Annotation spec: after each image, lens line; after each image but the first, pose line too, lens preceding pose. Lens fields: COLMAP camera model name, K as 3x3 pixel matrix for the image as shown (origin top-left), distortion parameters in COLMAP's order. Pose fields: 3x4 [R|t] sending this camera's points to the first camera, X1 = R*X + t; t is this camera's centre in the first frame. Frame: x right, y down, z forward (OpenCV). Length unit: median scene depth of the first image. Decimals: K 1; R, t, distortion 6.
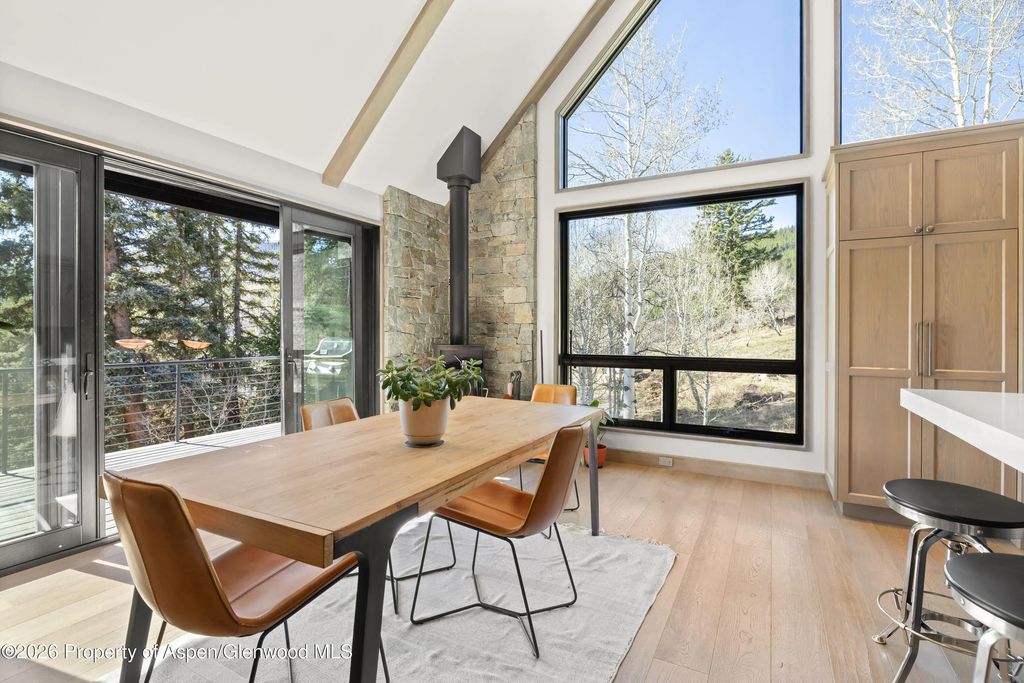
lens RADIAL K [[480.9, 0, 520.2], [0, 480.9, 333.5], [0, 0, 1]] dist [-0.000726, 0.000210]
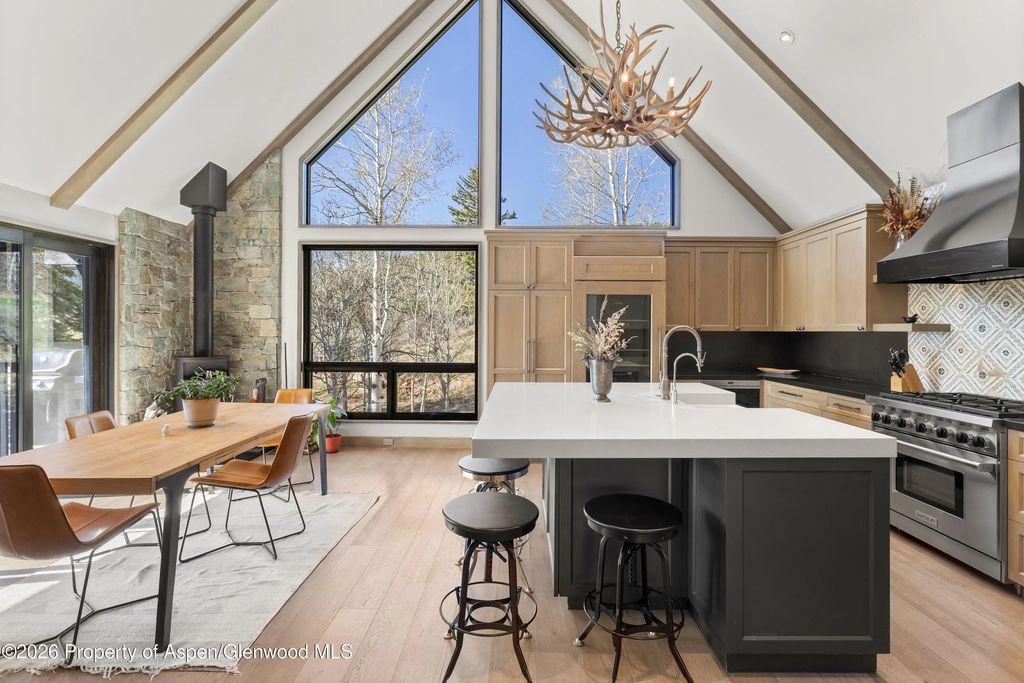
lens RADIAL K [[482.2, 0, 513.4], [0, 482.2, 327.9], [0, 0, 1]] dist [-0.004241, -0.000354]
pose [[0.889995, 0.002991, 0.455960, 0.002508], [-0.001609, 0.999993, -0.003419, -0.041523], [-0.455967, 0.002310, 0.889993, -0.316126]]
